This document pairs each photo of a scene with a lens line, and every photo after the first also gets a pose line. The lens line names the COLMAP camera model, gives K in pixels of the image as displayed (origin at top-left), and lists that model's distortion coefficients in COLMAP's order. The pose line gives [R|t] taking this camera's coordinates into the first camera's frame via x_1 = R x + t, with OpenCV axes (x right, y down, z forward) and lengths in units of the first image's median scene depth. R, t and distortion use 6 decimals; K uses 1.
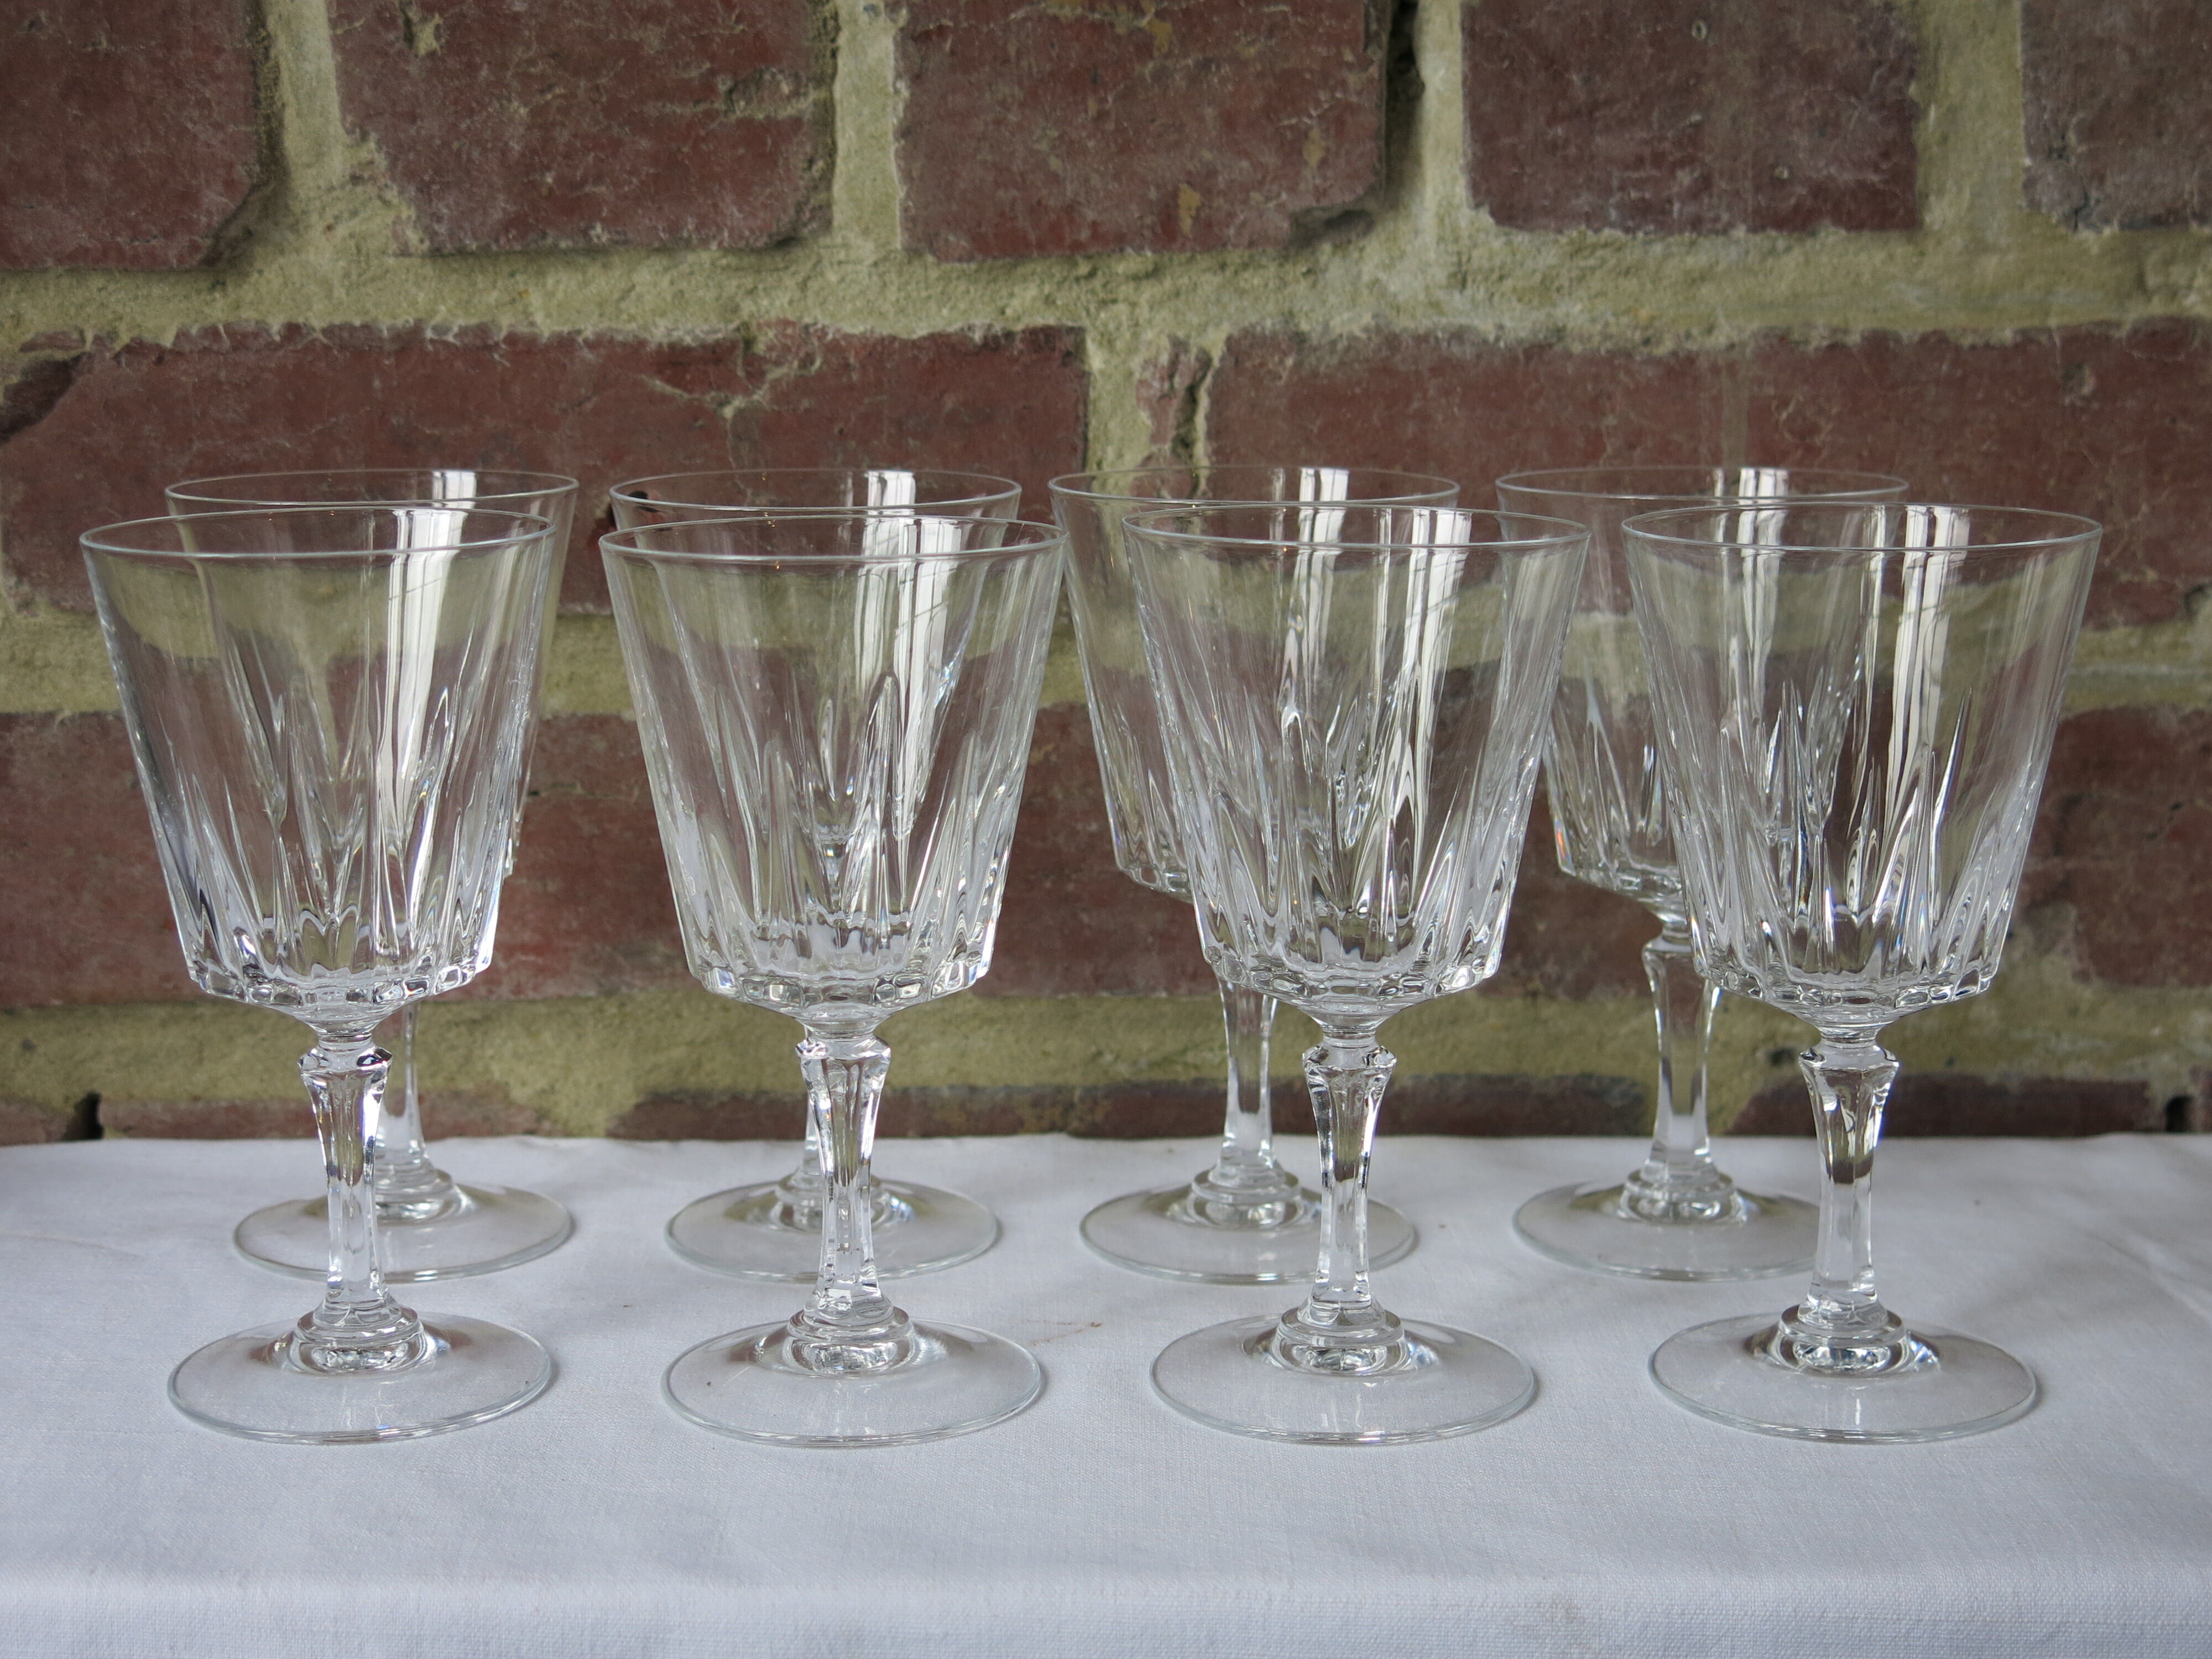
lens RADIAL K [[3636.4, 0, 1106.0], [0, 3636.4, 829.5], [0, 0, 1]] dist [-0.131143, 0.154173]
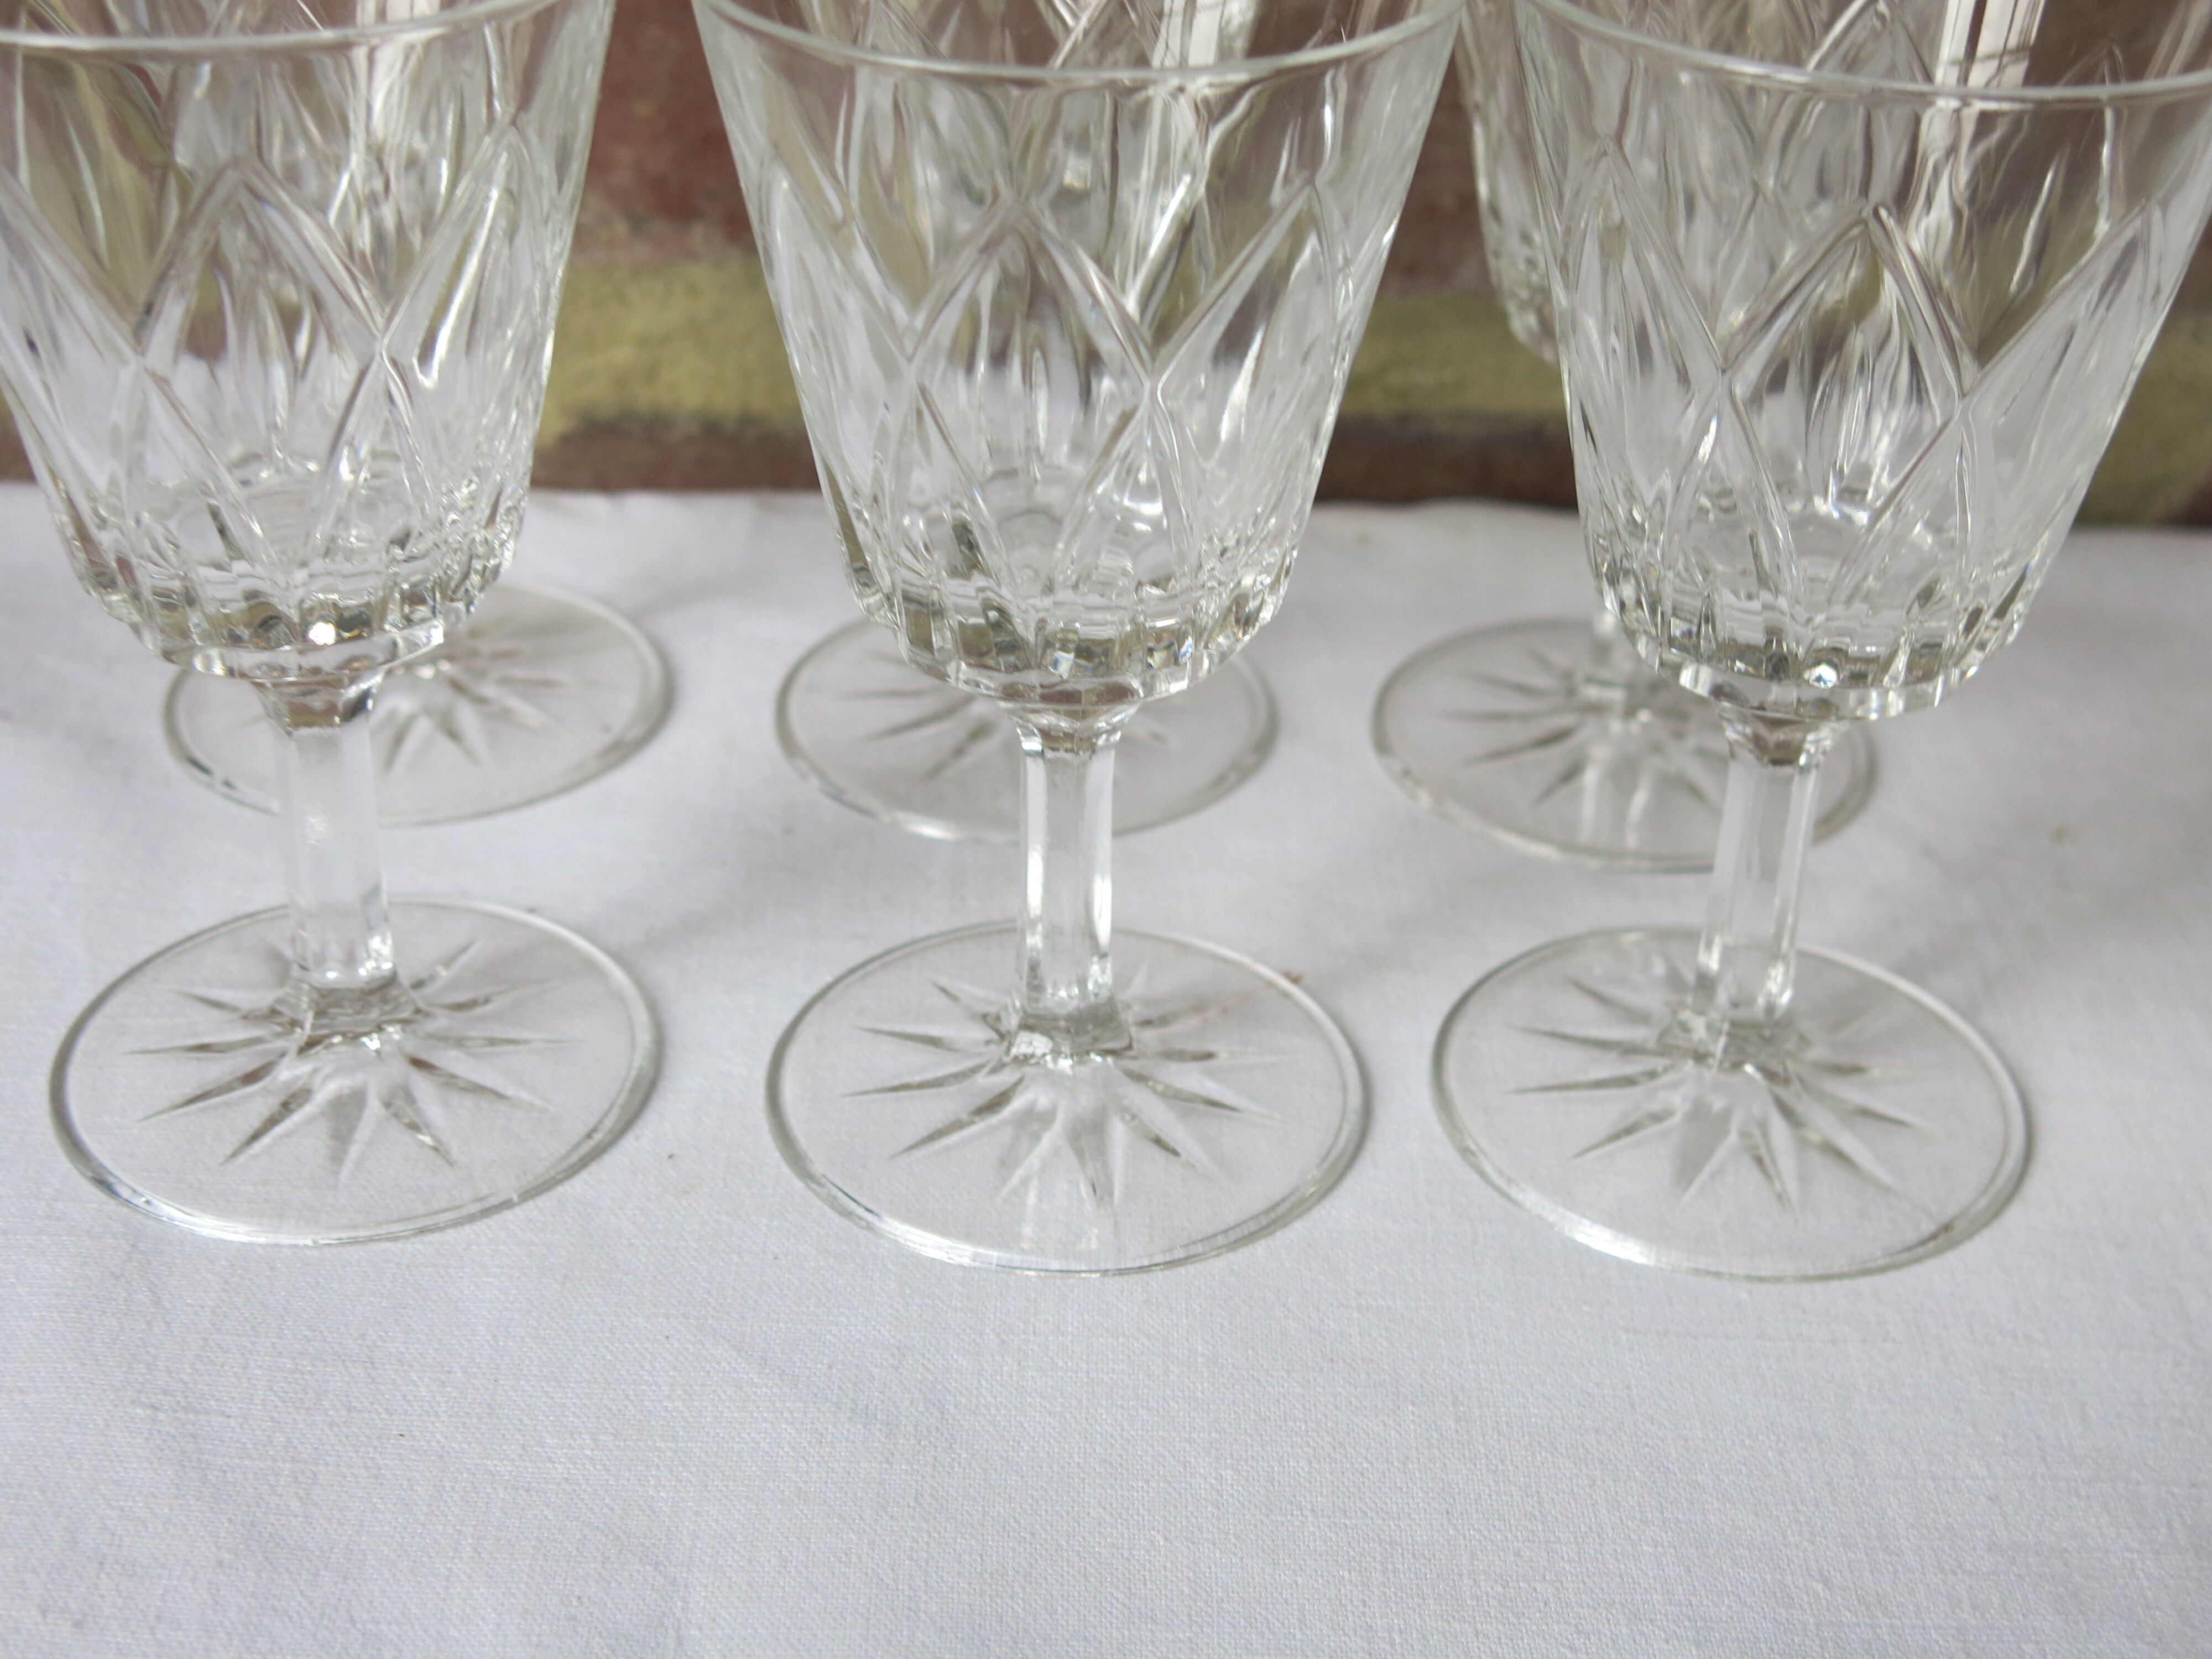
lens RADIAL K [[3314.0, 0, 1106.0], [0, 3314.0, 829.5], [0, 0, 1]] dist [-0.100022, 0.058353]
pose [[0.999660, 0.022065, 0.013859, -0.037460], [-0.025489, 0.938481, 0.344388, -0.070229], [-0.005408, -0.344625, 0.938725, 0.419752]]
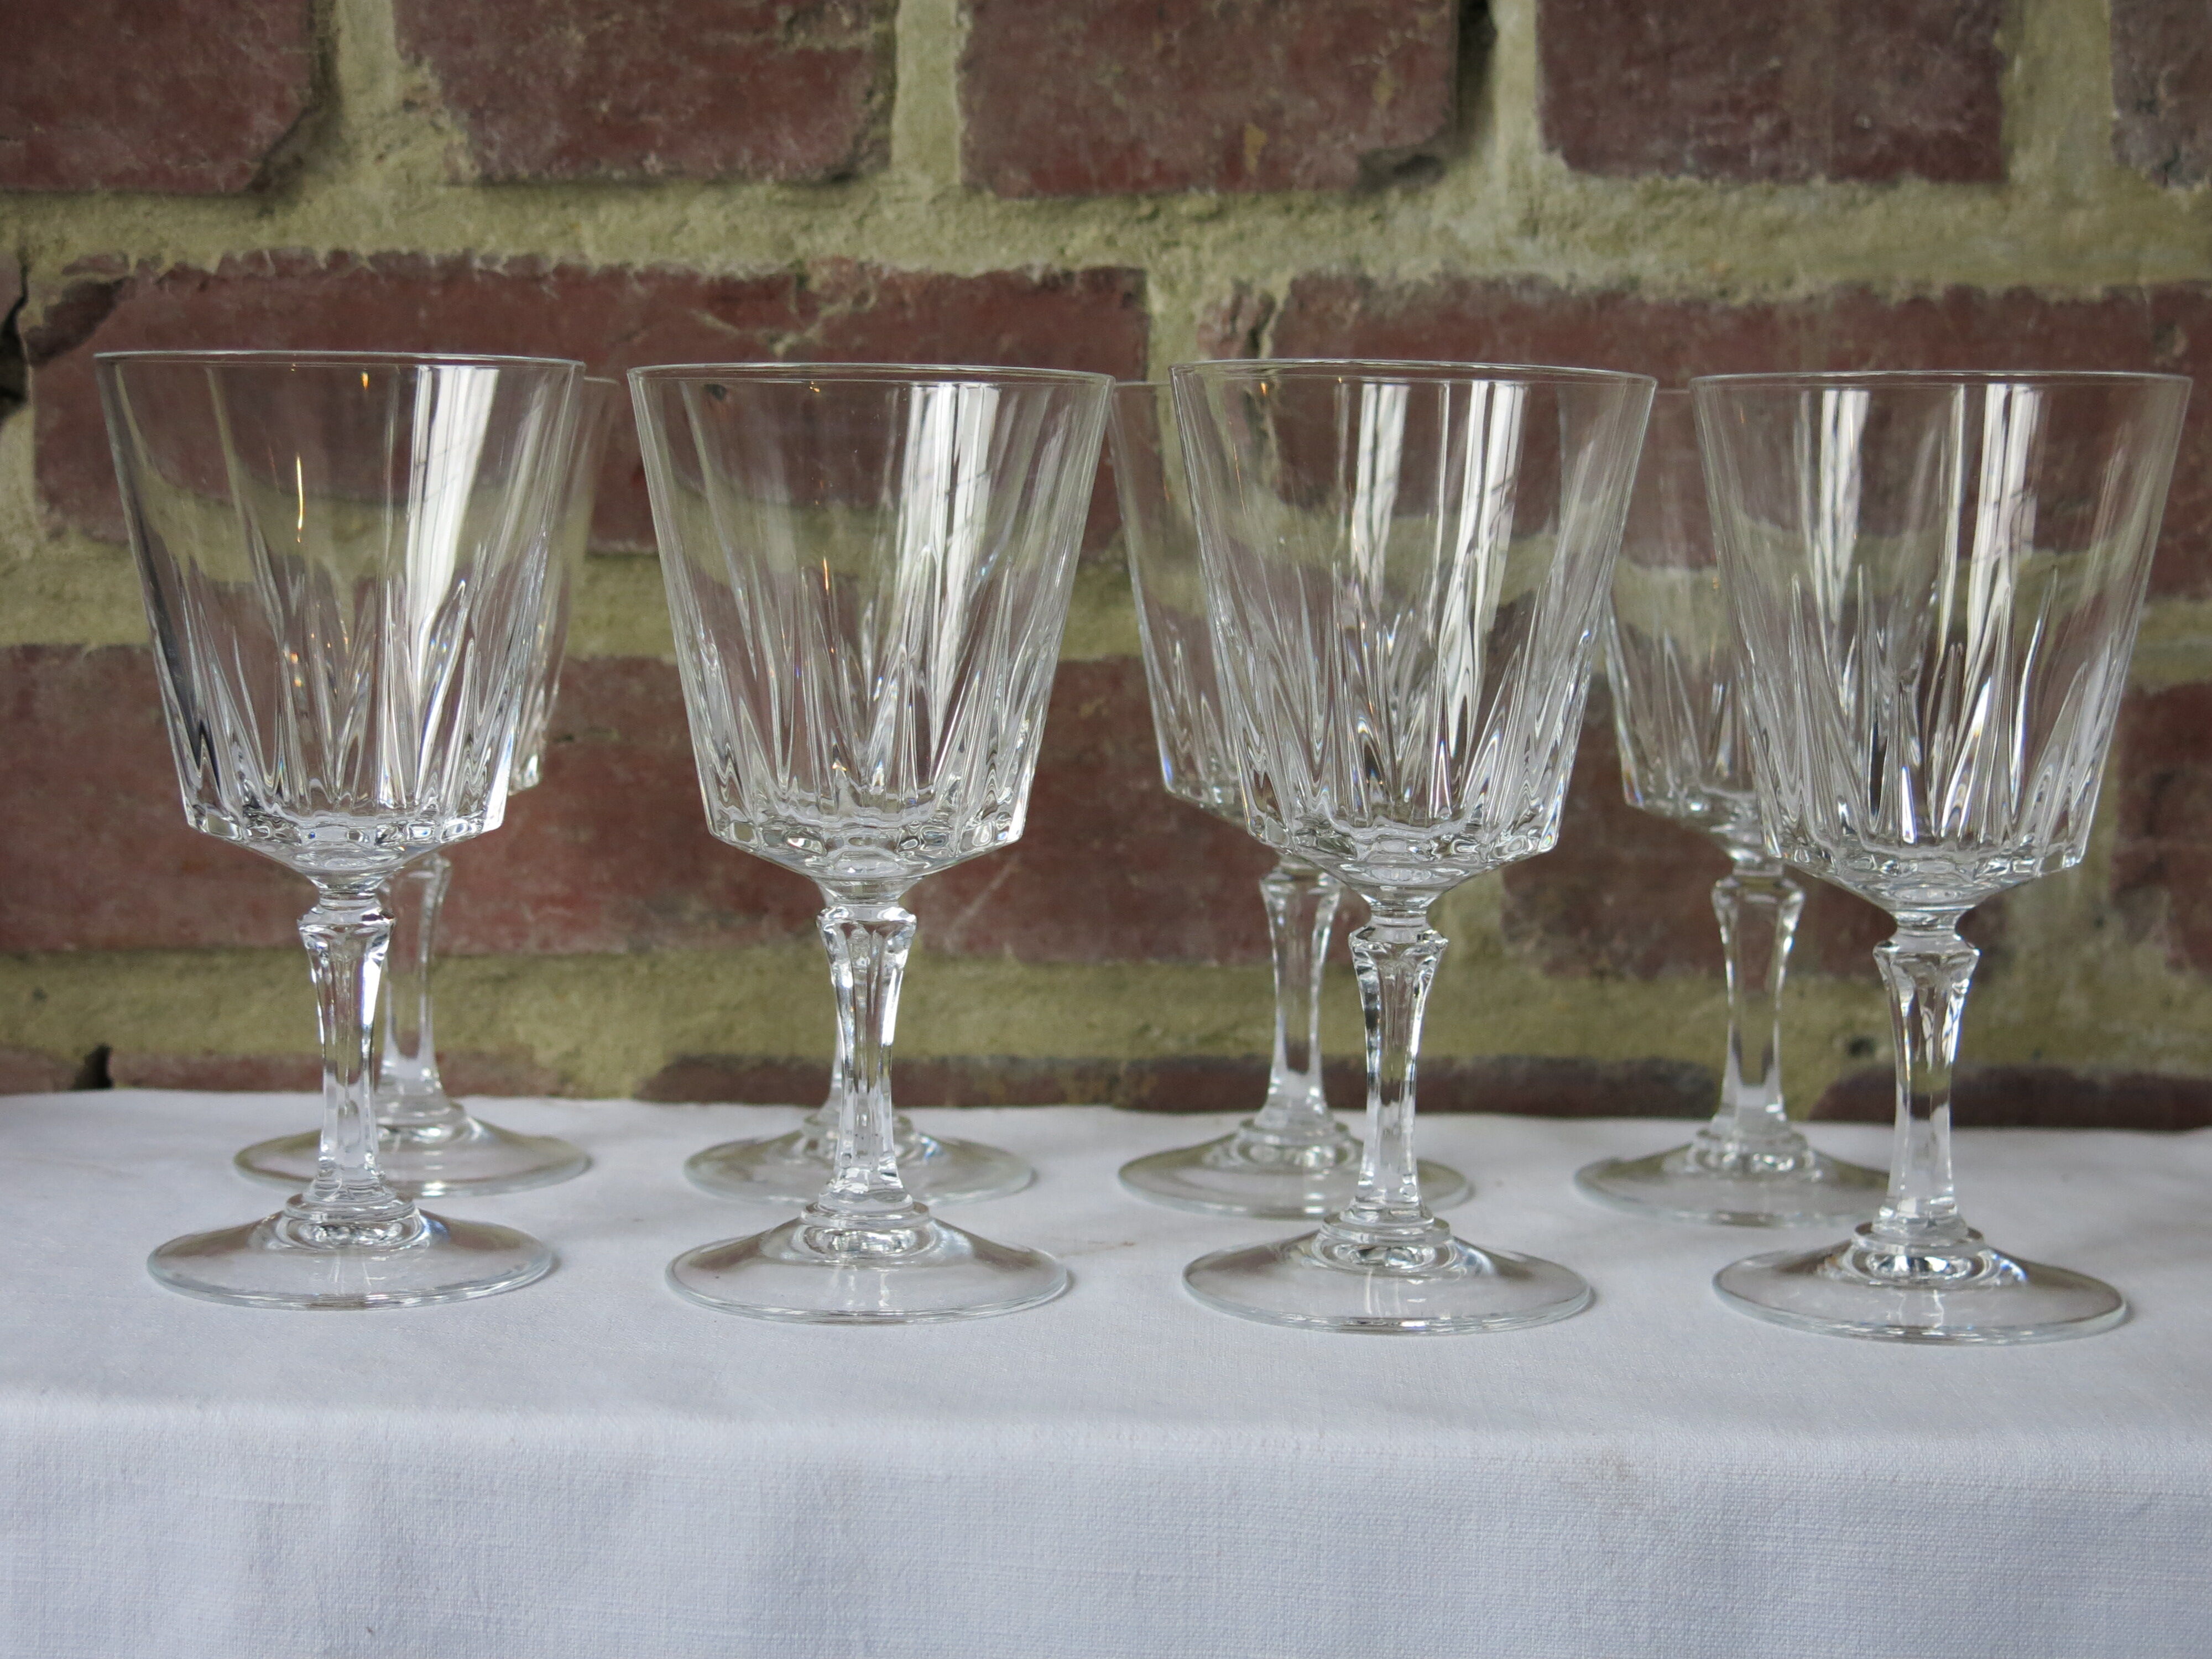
lens RADIAL K [[3636.4, 0, 1106.0], [0, 3636.4, 829.5], [0, 0, 1]] dist [-0.131143, 0.154173]
pose [[0.999438, 0.020005, -0.026884, 0.012682], [-0.022248, 0.996053, -0.085922, 0.096364], [0.025059, 0.086472, 0.995939, 0.040872]]
